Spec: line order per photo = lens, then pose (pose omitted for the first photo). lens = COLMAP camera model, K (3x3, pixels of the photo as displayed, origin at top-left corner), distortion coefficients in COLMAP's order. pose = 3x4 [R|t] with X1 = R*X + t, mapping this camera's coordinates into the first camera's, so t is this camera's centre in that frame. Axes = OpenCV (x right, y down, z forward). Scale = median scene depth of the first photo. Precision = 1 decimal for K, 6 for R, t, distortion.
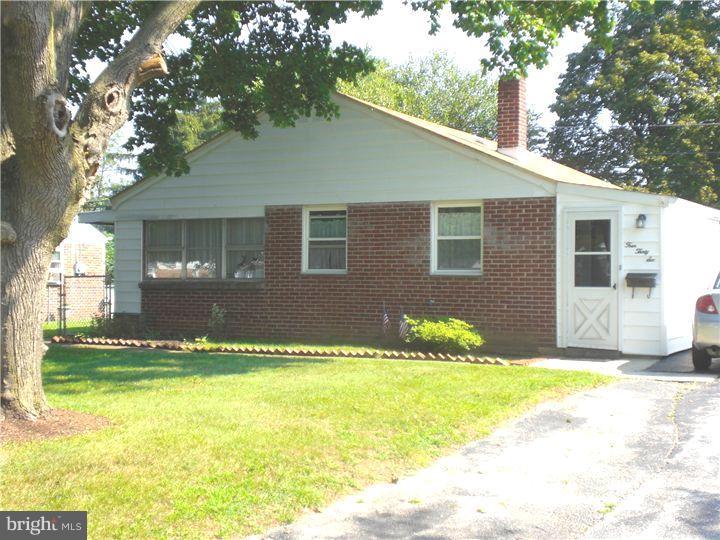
lens RADIAL K [[864.3, 0, 360.0], [0, 864.3, 270.0], [0, 0, 1]] dist [-0.008650, -0.246360]
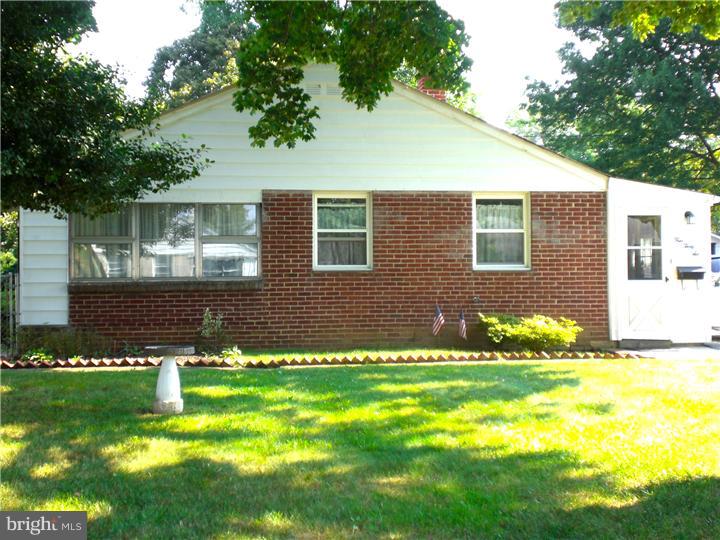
lens RADIAL K [[864.3, 0, 360.0], [0, 864.3, 270.0], [0, 0, 1]] dist [-0.008650, -0.246360]
pose [[0.867996, -0.005858, 0.496537, -0.491685], [0.006755, 0.999977, -0.000012, 0.004648], [-0.496525, 0.003365, 0.868016, 0.247341]]
